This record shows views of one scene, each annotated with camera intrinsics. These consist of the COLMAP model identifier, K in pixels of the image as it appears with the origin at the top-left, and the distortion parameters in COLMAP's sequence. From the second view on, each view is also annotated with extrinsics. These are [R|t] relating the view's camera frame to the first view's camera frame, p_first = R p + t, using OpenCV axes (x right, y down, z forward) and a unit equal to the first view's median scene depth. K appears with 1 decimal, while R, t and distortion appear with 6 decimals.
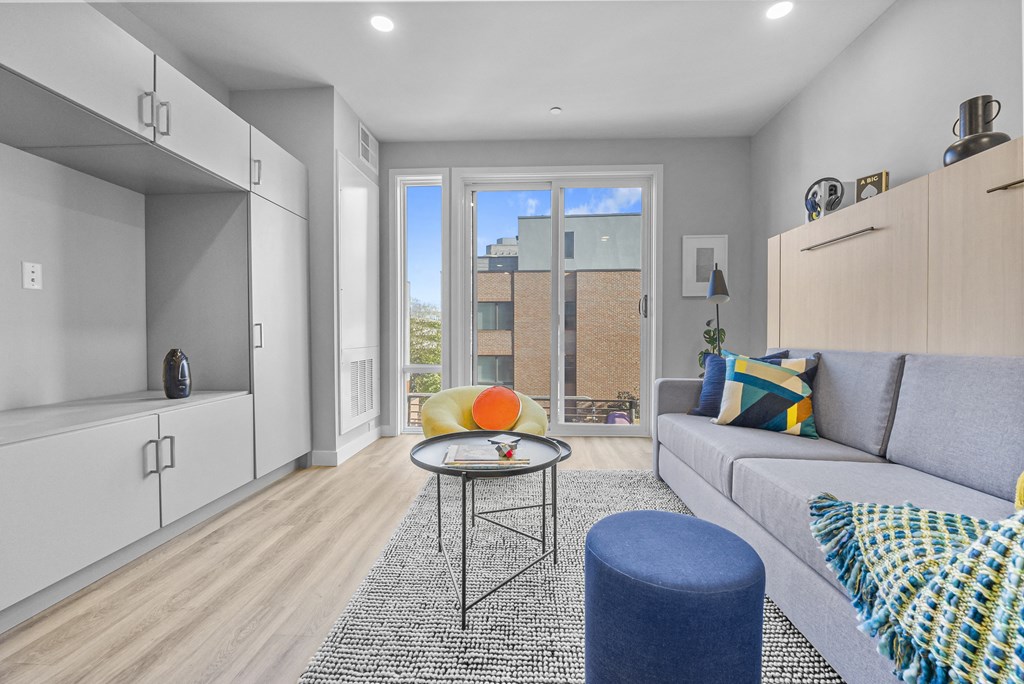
lens RADIAL K [[438.8, 0, 505.5], [0, 438.8, 345.3], [0, 0, 1]] dist [-0.011163, -0.002566]
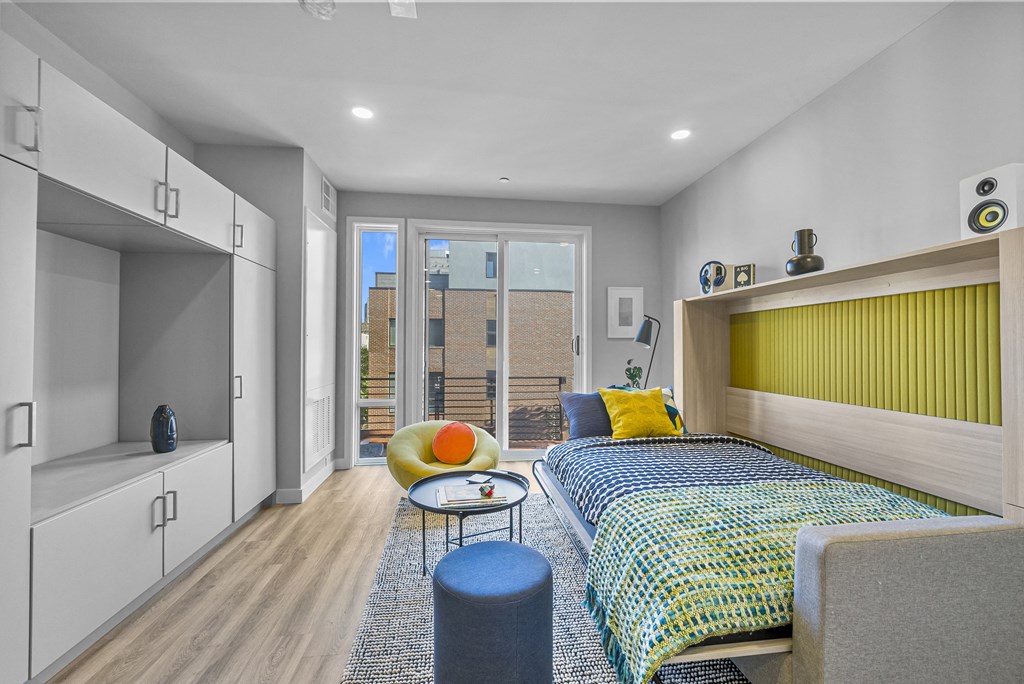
lens RADIAL K [[438.8, 0, 512.8], [0, 438.8, 345.6], [0, 0, 1]] dist [-0.011163, -0.002566]
pose [[0.983098, 0.002605, 0.183059, -0.102390], [0.002538, 0.999609, -0.027852, -0.094482], [-0.183060, 0.027846, 0.982707, -0.181273]]
